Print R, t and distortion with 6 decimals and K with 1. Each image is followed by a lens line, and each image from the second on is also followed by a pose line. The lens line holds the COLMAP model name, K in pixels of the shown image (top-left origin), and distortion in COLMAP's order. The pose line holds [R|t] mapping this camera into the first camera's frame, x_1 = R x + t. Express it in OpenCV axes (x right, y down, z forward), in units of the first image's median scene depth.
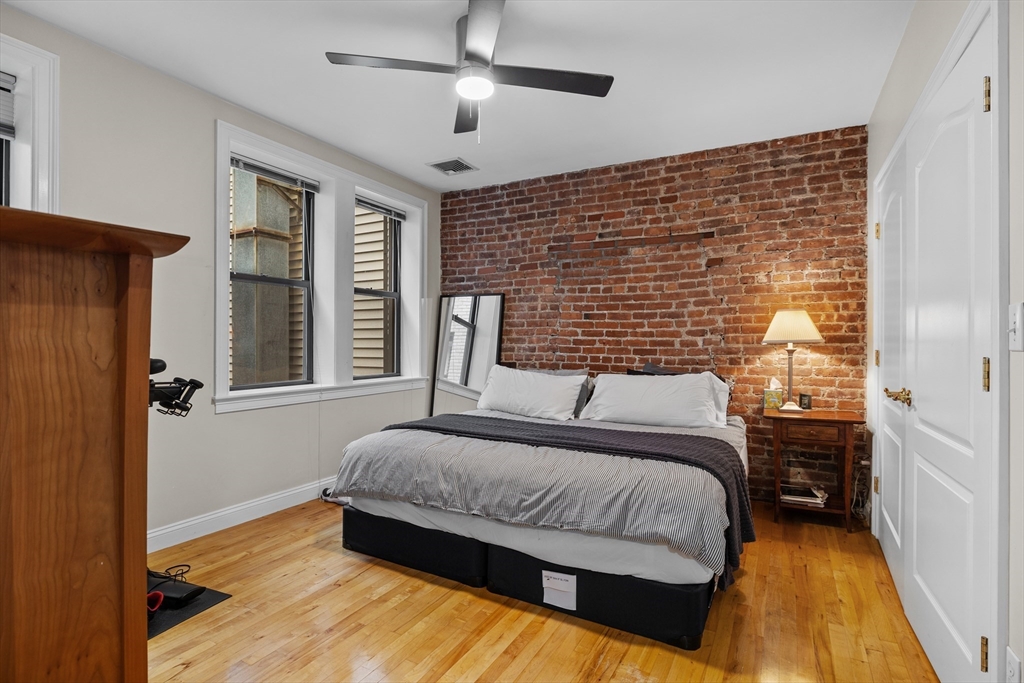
lens RADIAL K [[498.8, 0, 514.7], [0, 498.8, 342.8], [0, 0, 1]] dist [-0.009215, 0.003912]
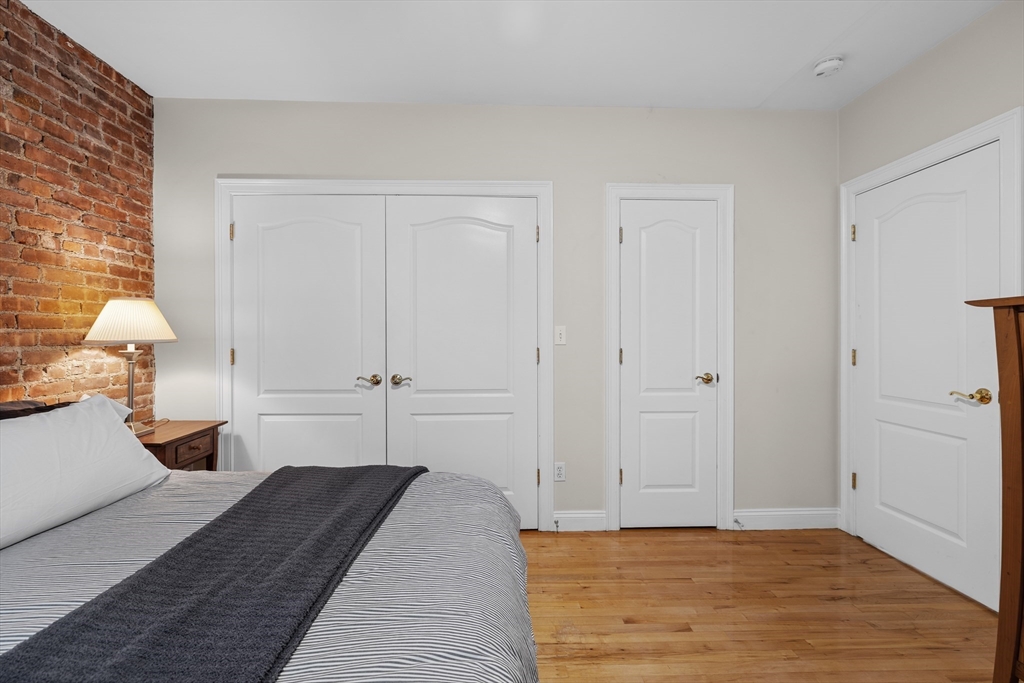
lens RADIAL K [[455.8, 0, 512.1], [0, 455.8, 336.5], [0, 0, 1]] dist [0.002033, -0.000314]
pose [[-0.523674, -0.004158, 0.851909, -0.300122], [-0.000791, 0.999990, 0.004395, -0.012252], [-0.851919, 0.001627, -0.523672, 0.802096]]
